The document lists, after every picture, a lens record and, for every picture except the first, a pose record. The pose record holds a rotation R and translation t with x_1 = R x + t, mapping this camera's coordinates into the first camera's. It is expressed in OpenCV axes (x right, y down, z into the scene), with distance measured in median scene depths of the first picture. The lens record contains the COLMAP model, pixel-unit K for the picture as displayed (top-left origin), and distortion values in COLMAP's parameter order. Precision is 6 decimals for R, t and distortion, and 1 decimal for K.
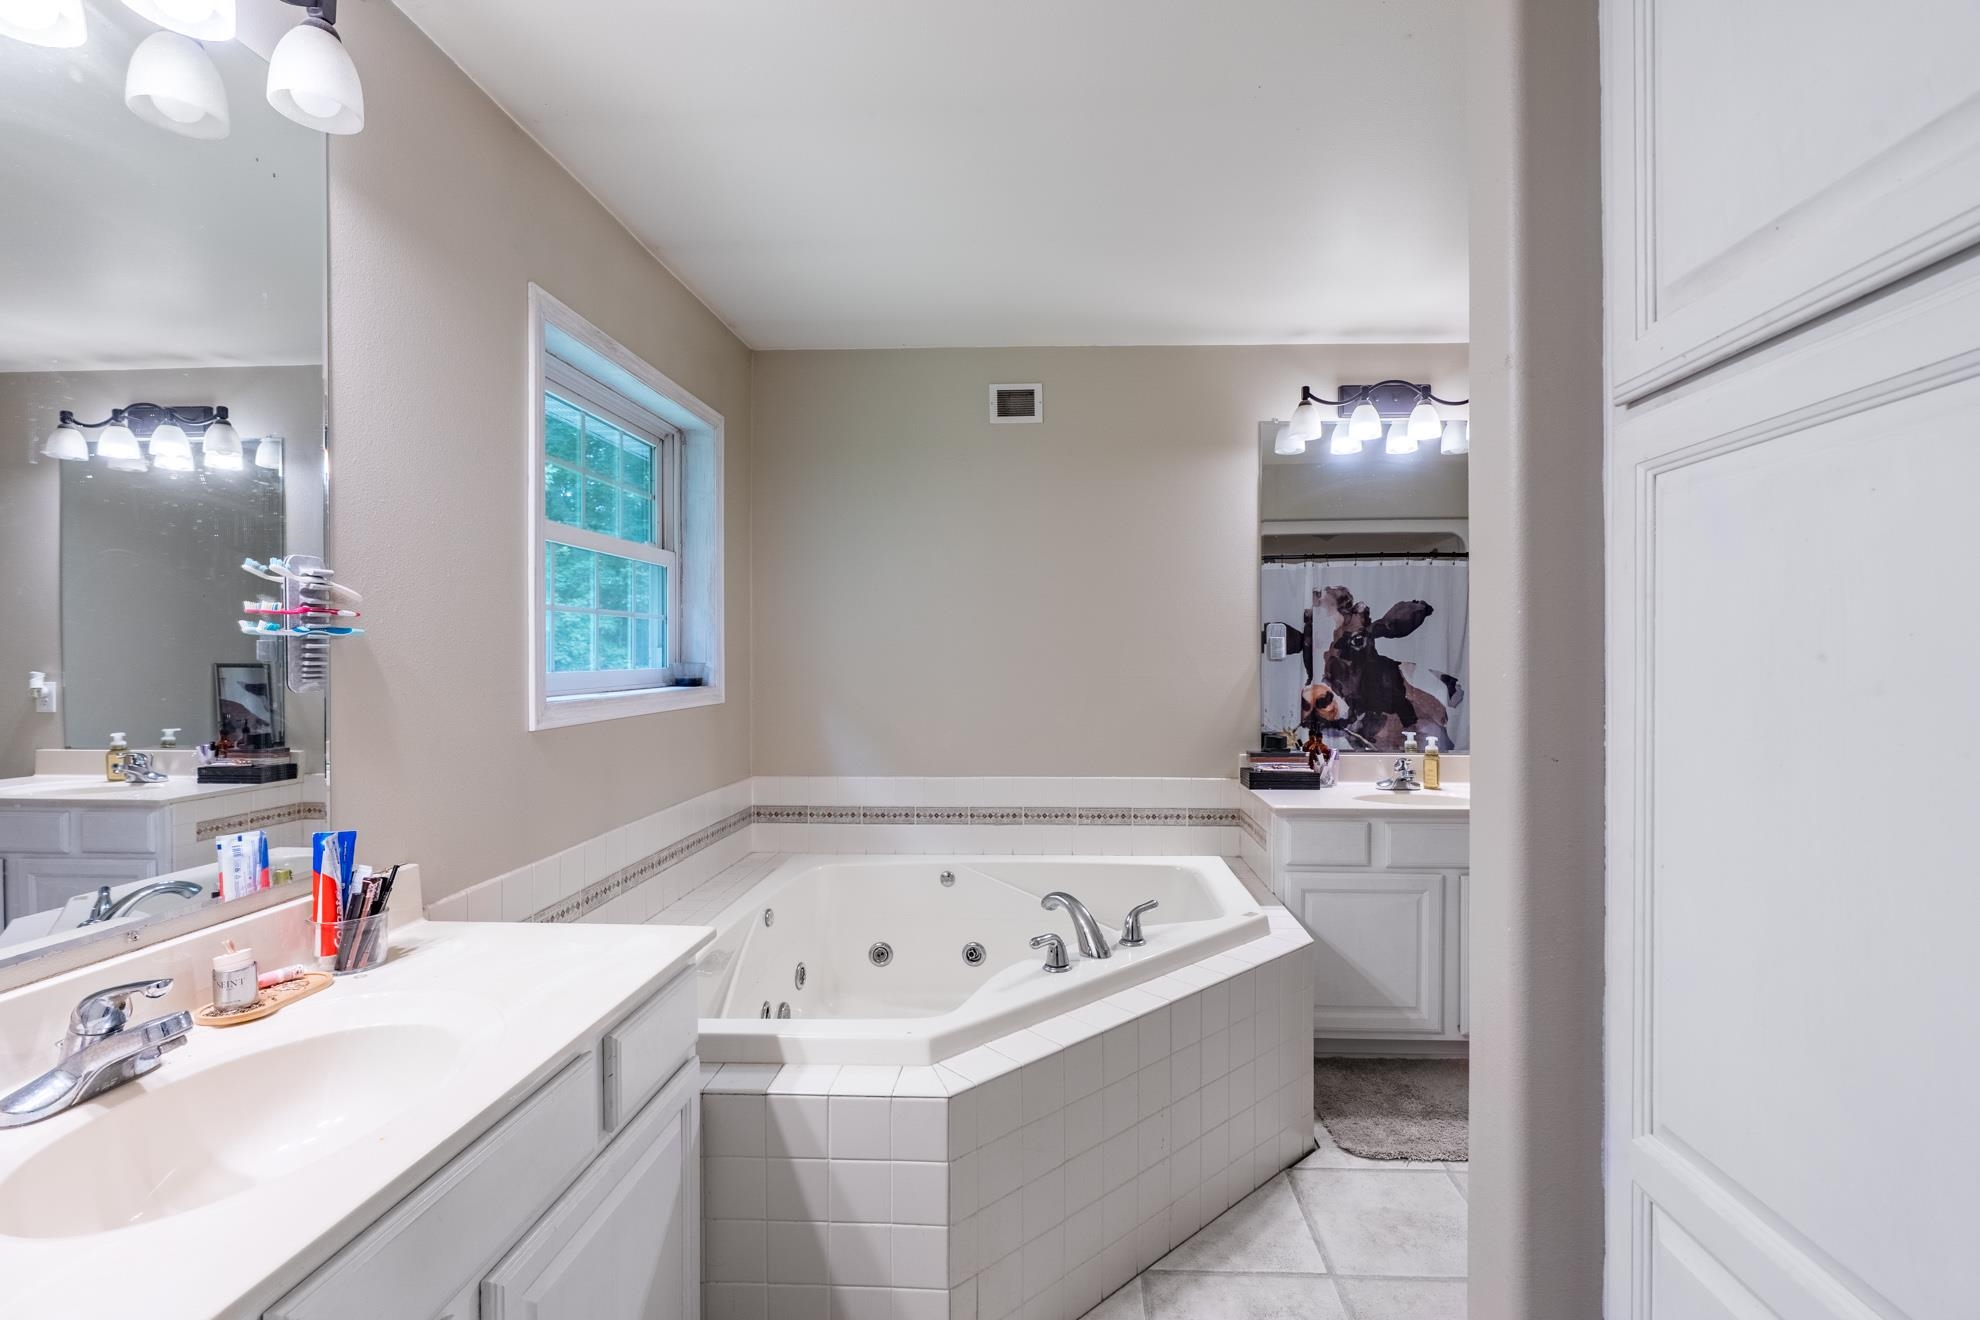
lens RADIAL K [[887.1, 0, 995.1], [0, 887.1, 667.9], [0, 0, 1]] dist [-0.000366, 0.000616]
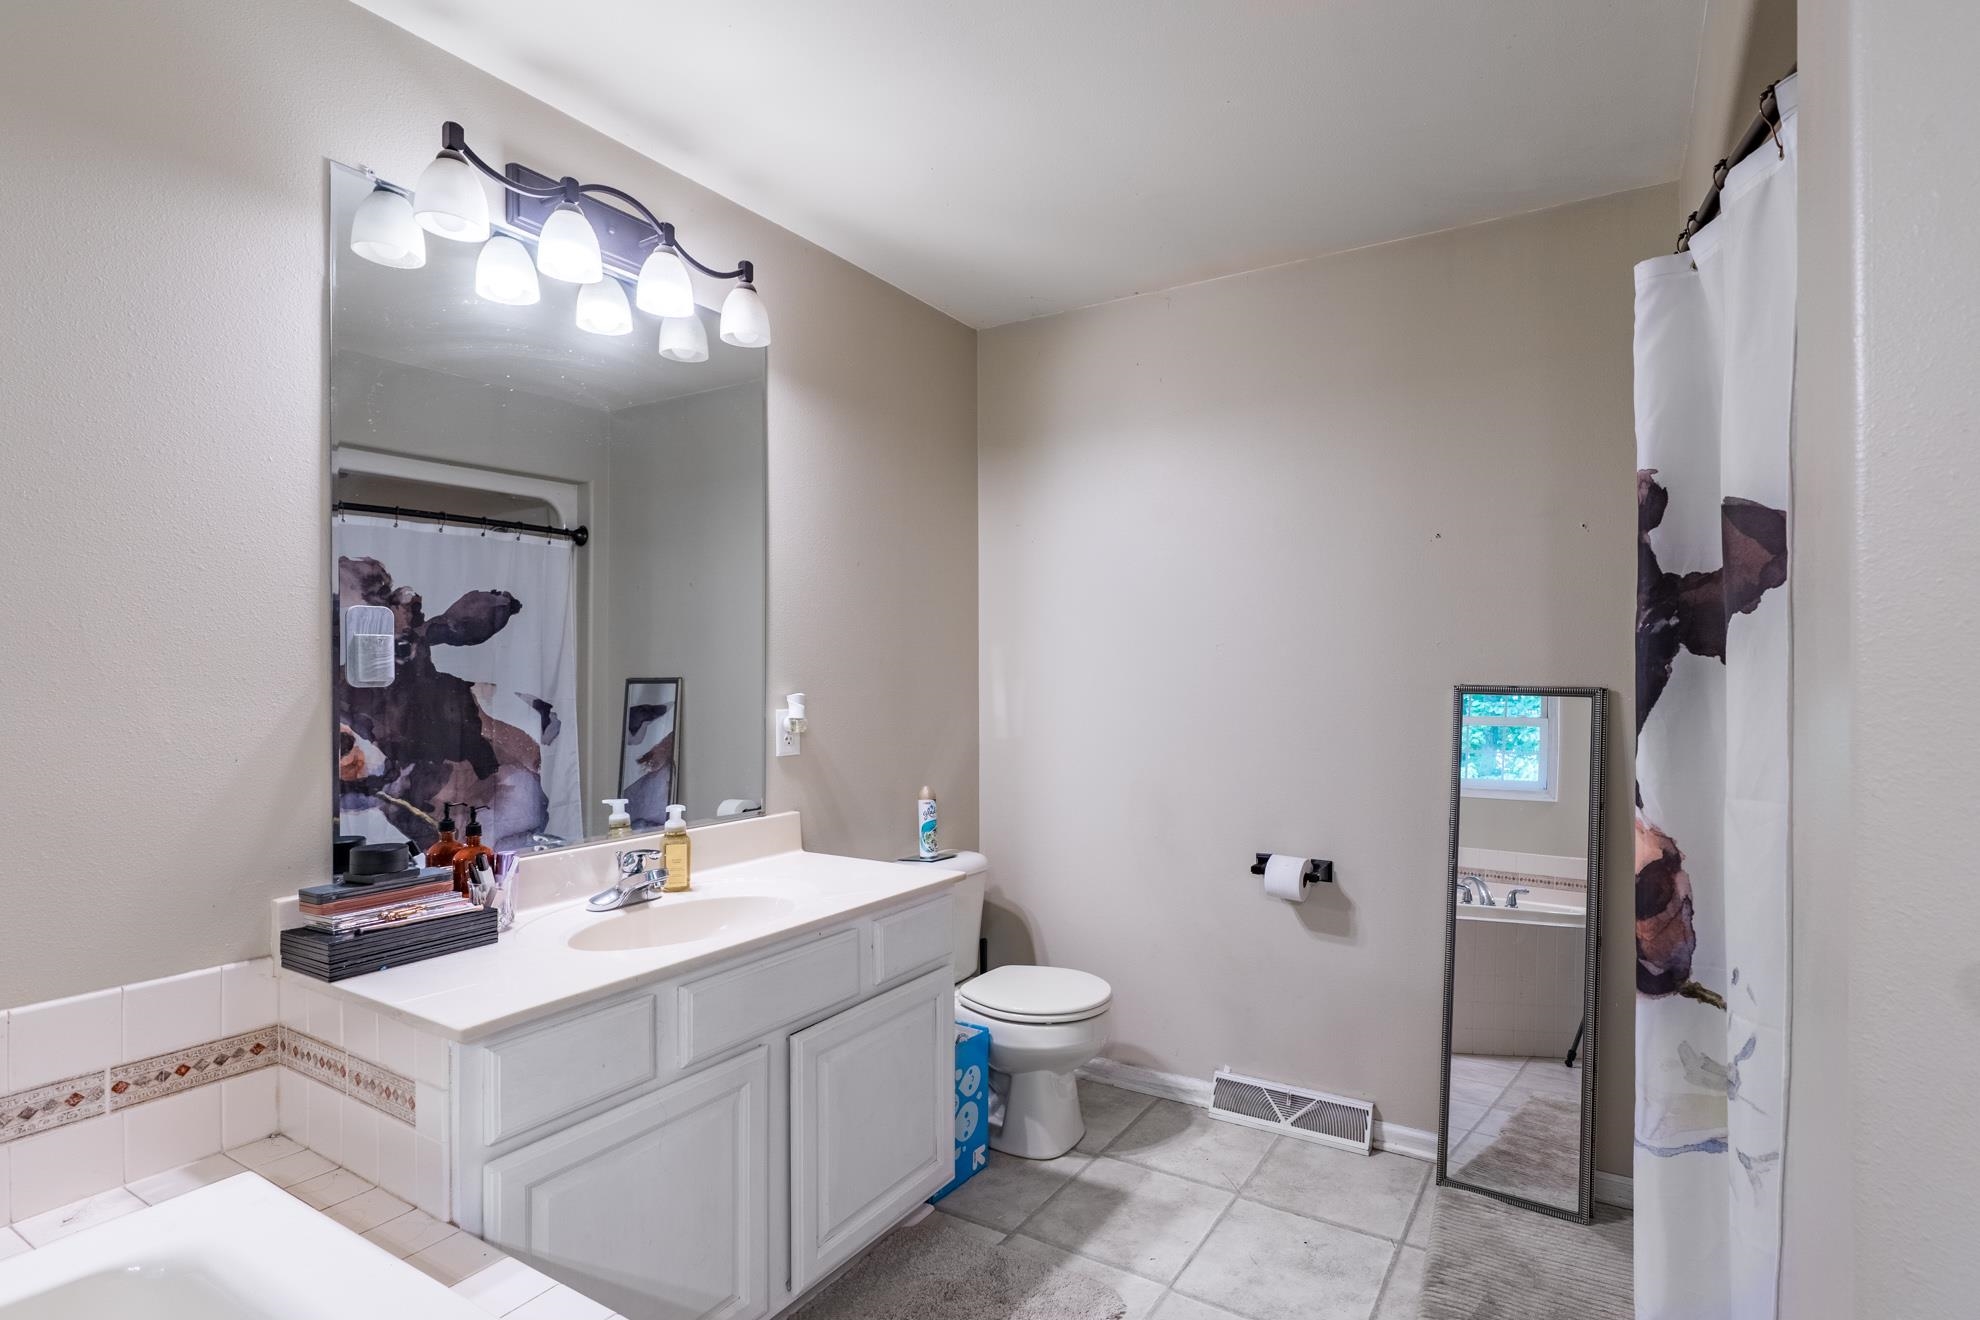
lens RADIAL K [[887.1, 0, 995.1], [0, 887.1, 667.9], [0, 0, 1]] dist [-0.000366, 0.000616]
pose [[0.422677, 0.000005, 0.906281, 0.022365], [0.016827, 0.999828, -0.007854, -0.005433], [-0.906124, 0.018570, 0.422604, 0.372345]]
